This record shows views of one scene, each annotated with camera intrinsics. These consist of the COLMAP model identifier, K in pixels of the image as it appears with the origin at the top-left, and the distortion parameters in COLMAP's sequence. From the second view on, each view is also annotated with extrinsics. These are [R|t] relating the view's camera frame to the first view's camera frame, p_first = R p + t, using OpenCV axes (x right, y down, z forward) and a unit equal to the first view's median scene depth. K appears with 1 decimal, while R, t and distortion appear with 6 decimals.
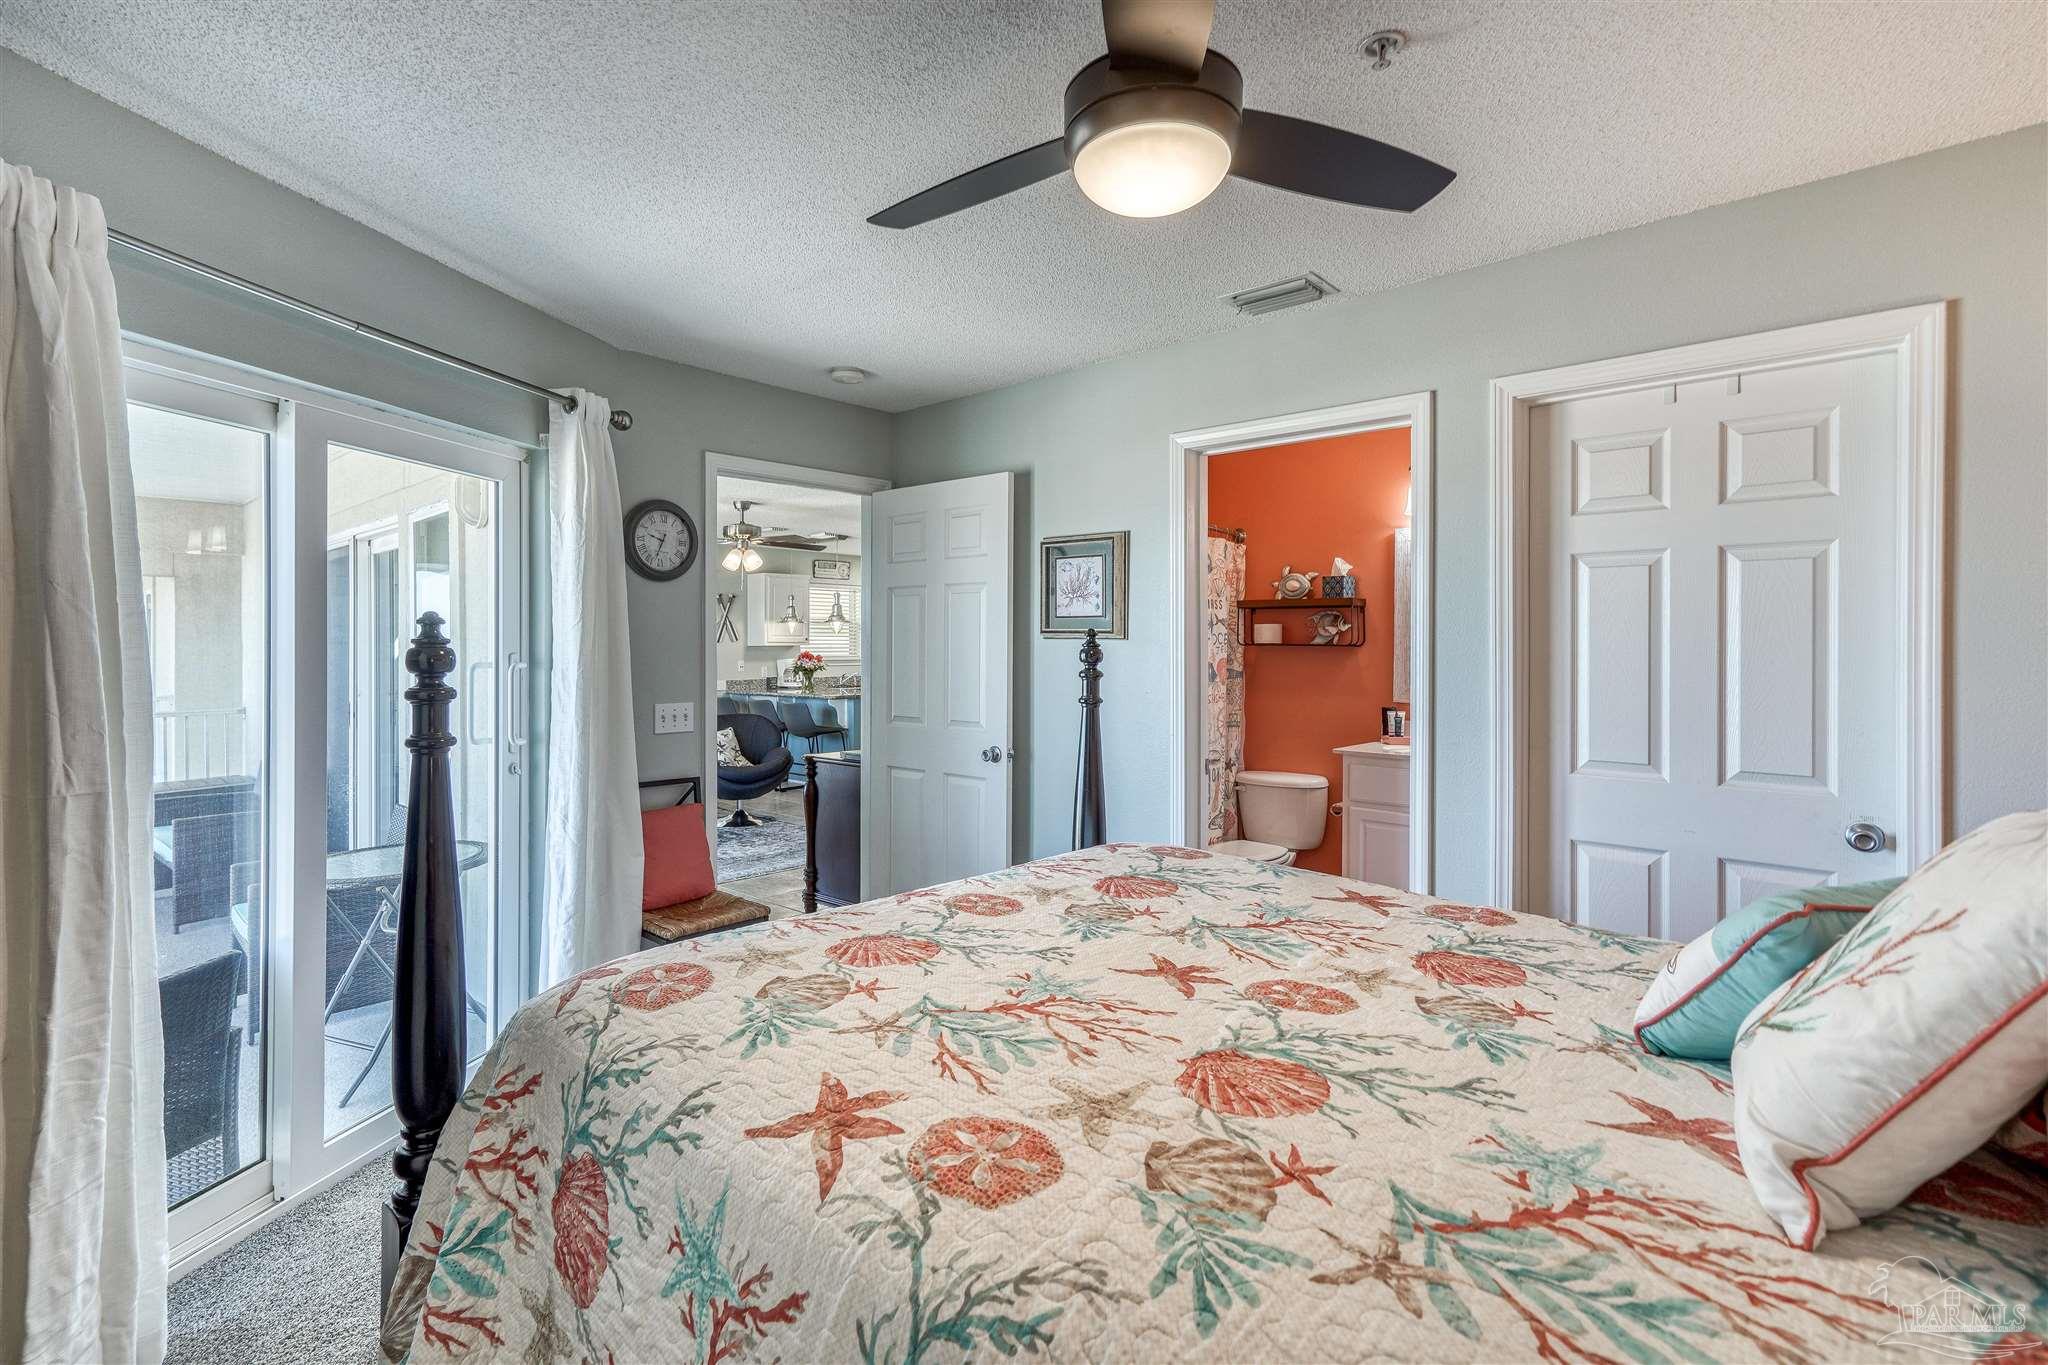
lens RADIAL K [[958.1, 0, 1004.2], [0, 958.1, 658.1], [0, 0, 1]] dist [0.000047, 0.009763]
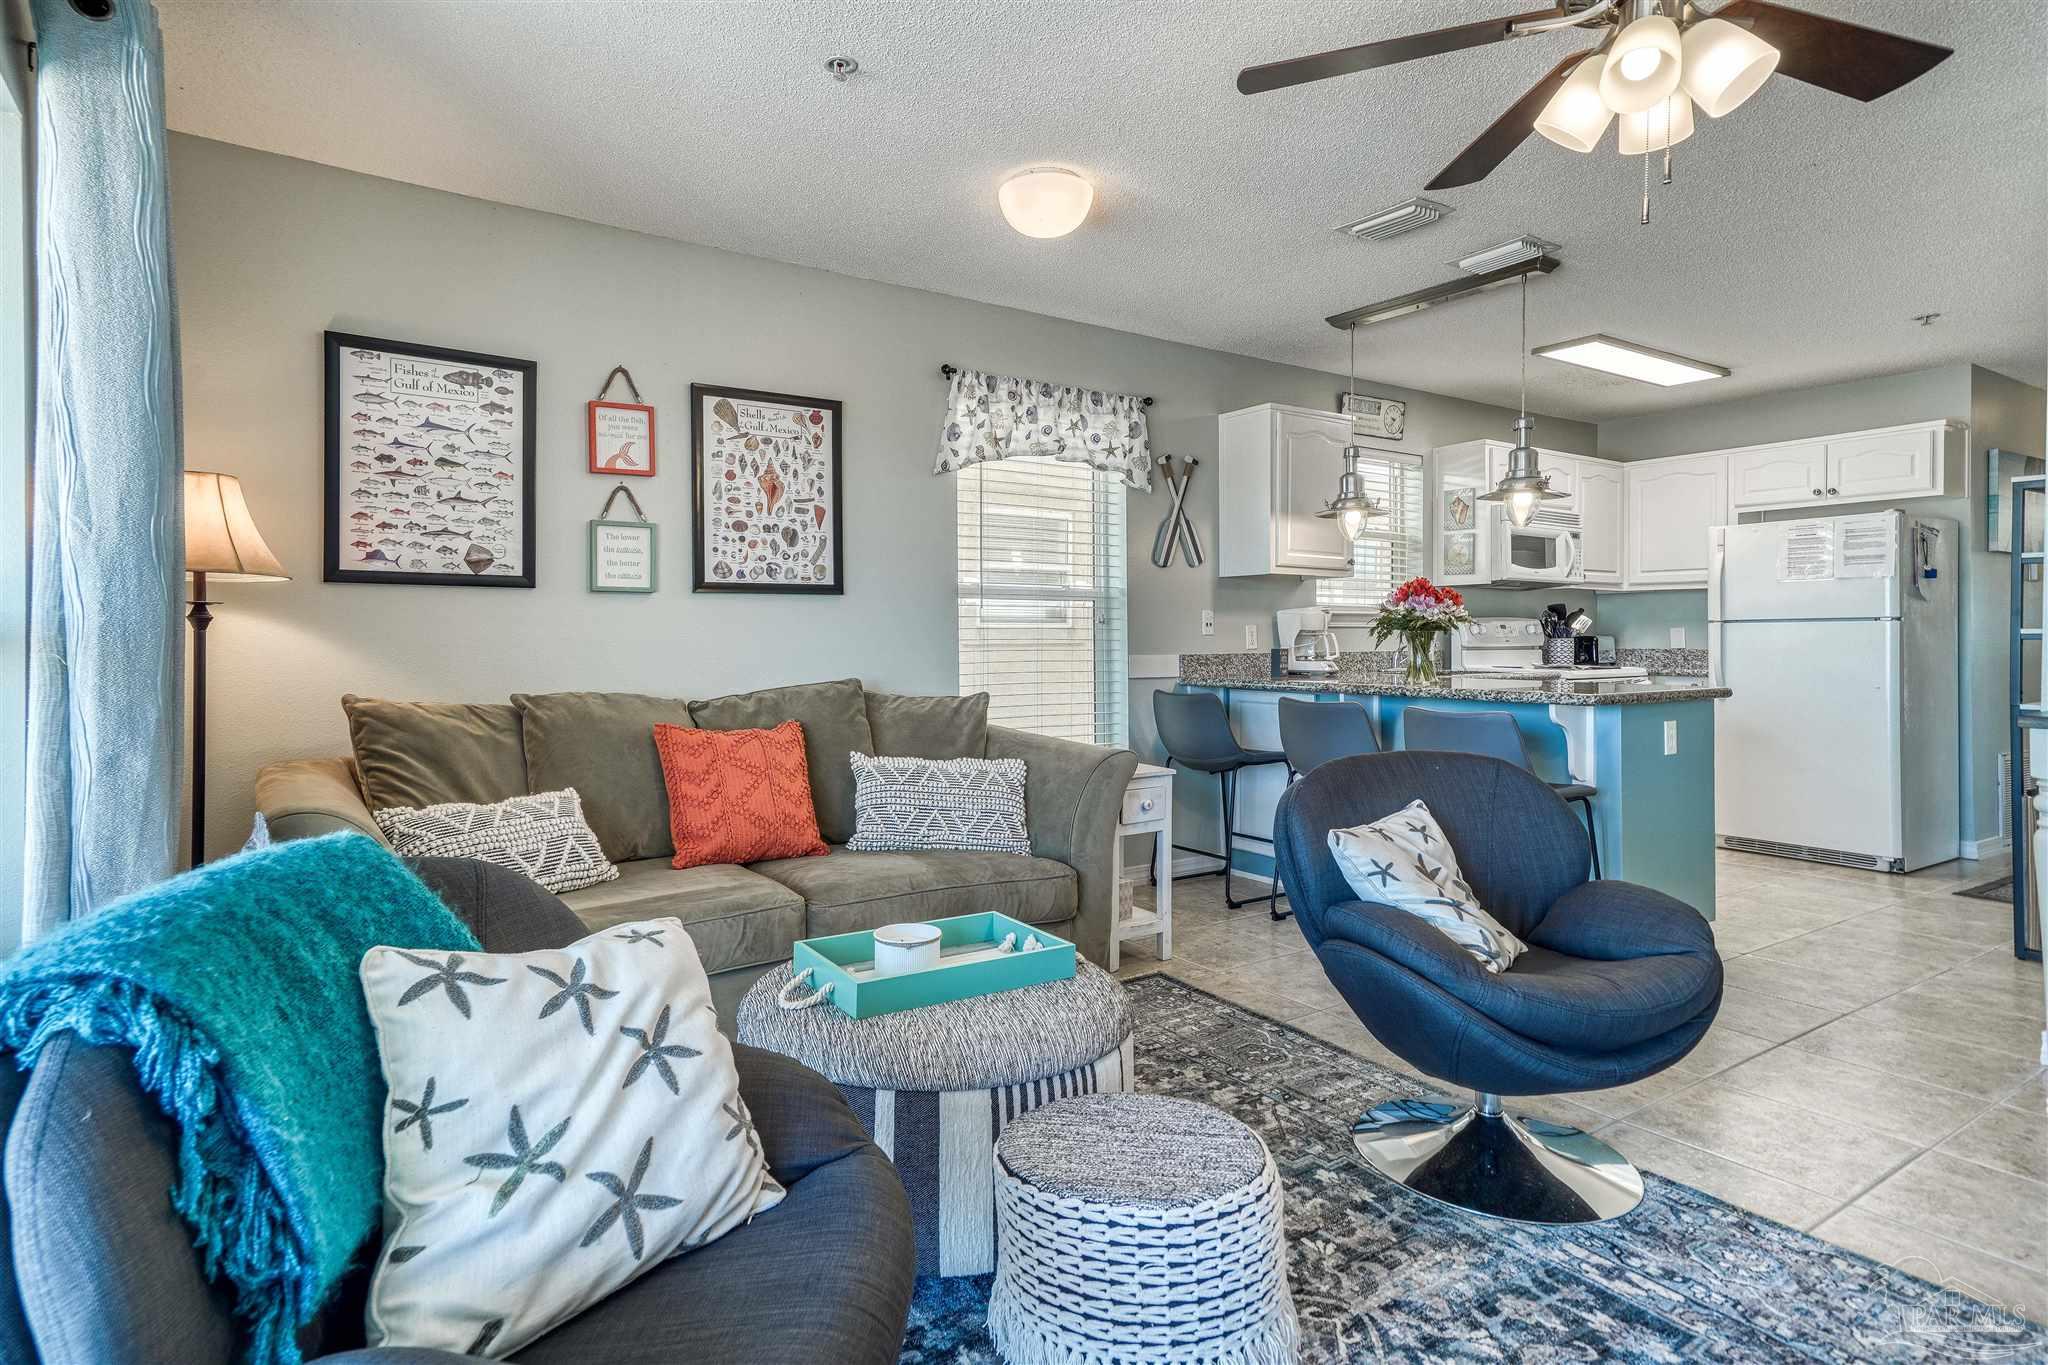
lens RADIAL K [[1078.4, 0, 978.1], [0, 1078.4, 635.9], [0, 0, 1]] dist [0.001009, 0.036684]
pose [[0.968957, -0.000213, -0.247230, -0.715180], [-0.002928, 0.999920, -0.012336, 0.057828], [0.247212, 0.012677, 0.968878, 1.402004]]
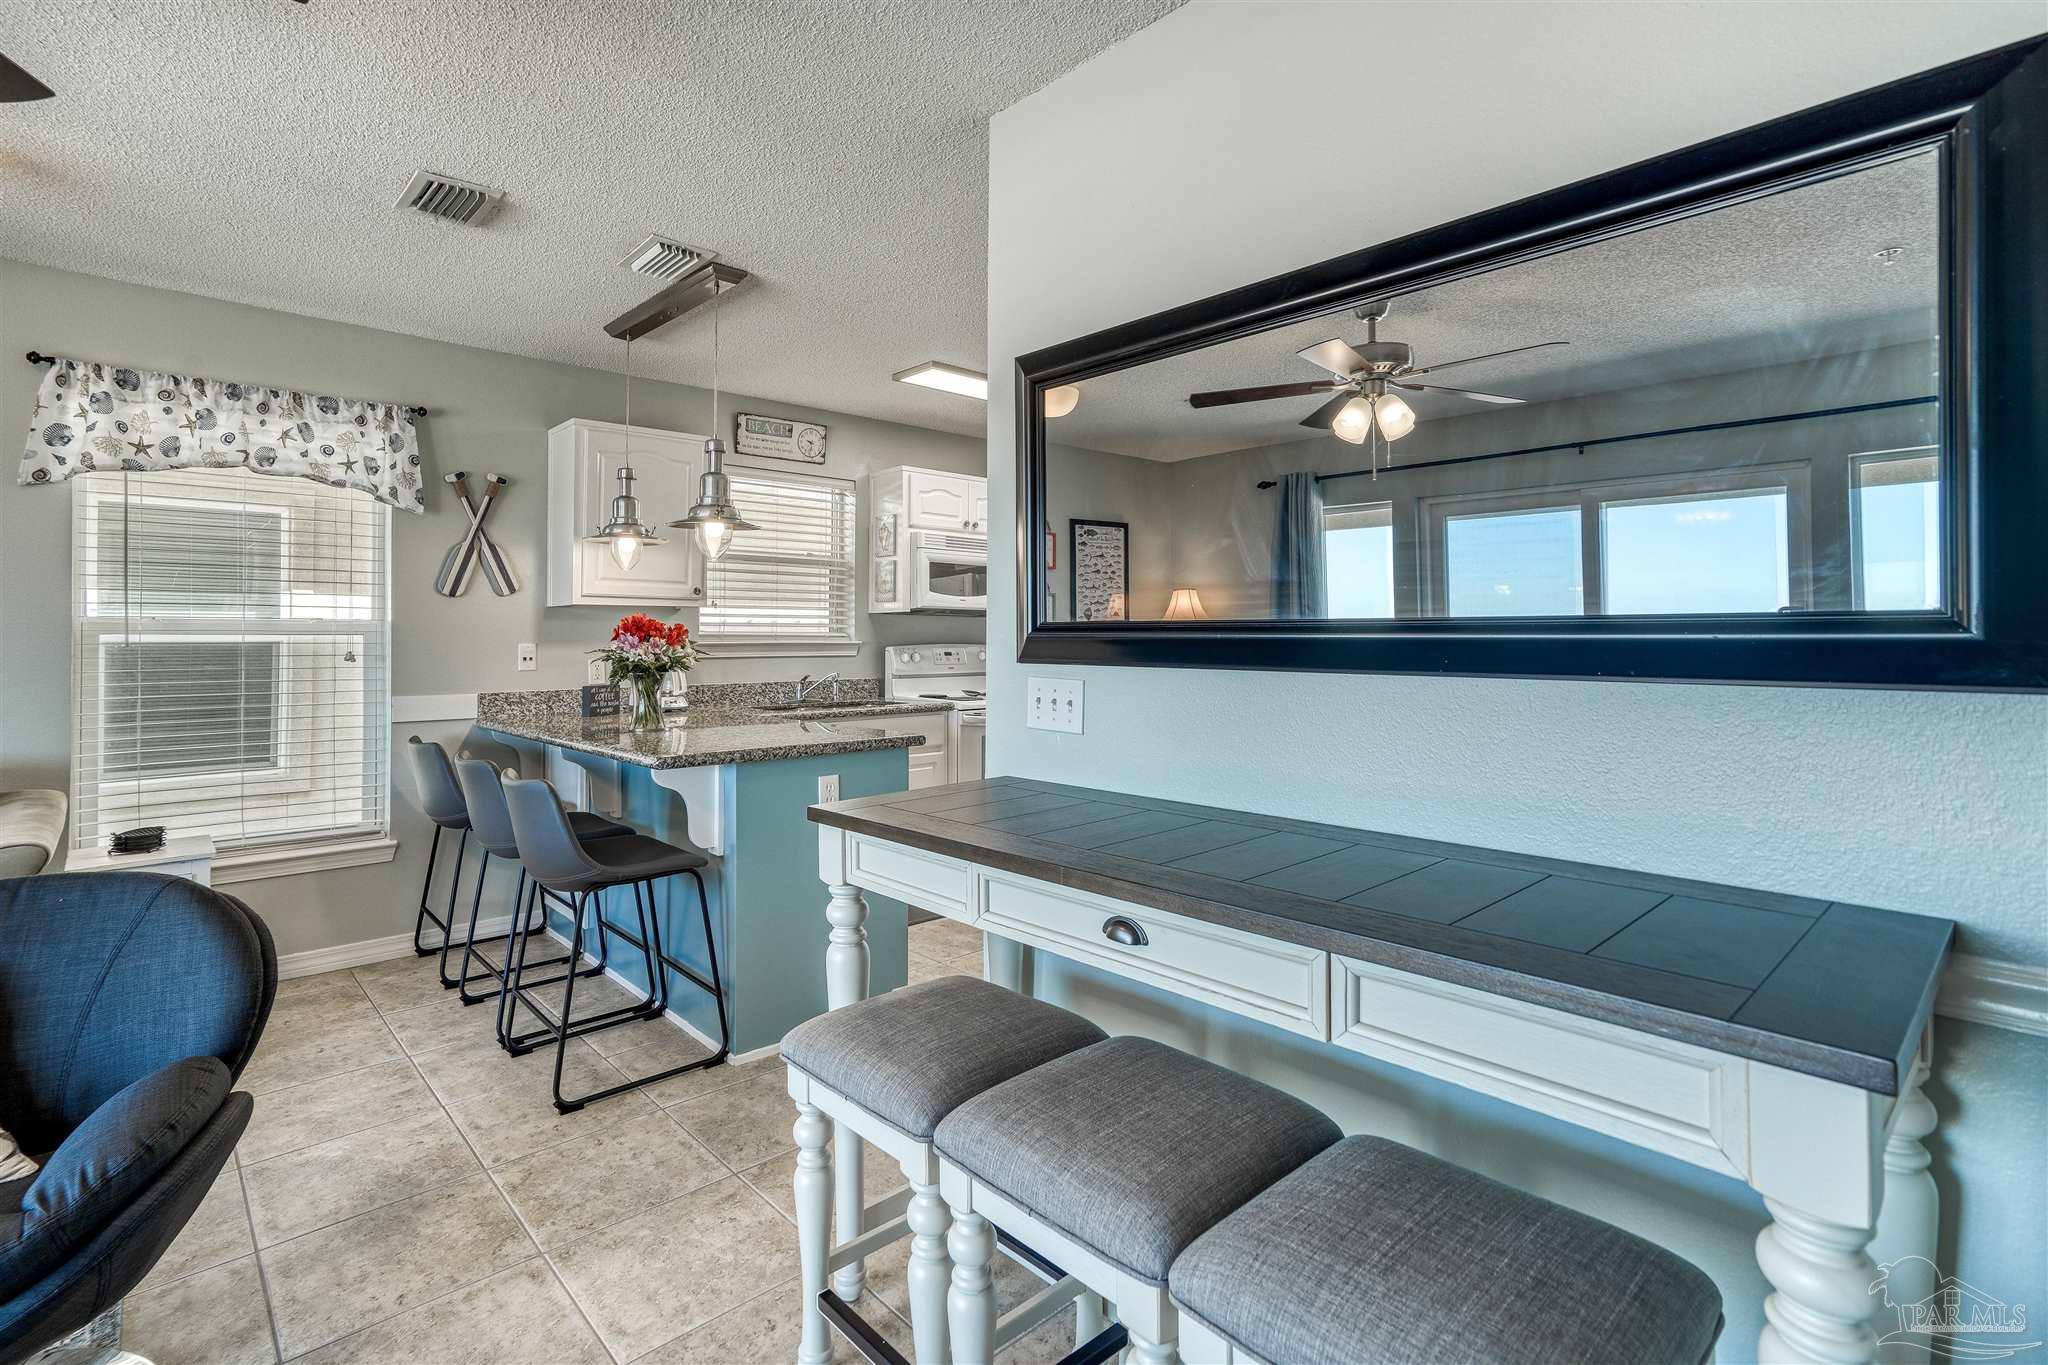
lens RADIAL K [[965.4, 0, 1022.2], [0, 965.4, 623.8], [0, 0, 1]] dist [-0.000508, 0.009670]
pose [[0.996038, -0.004606, -0.088806, -0.094363], [0.002128, 0.999606, -0.027974, 0.016714], [0.088899, 0.027674, 0.995656, 1.742155]]
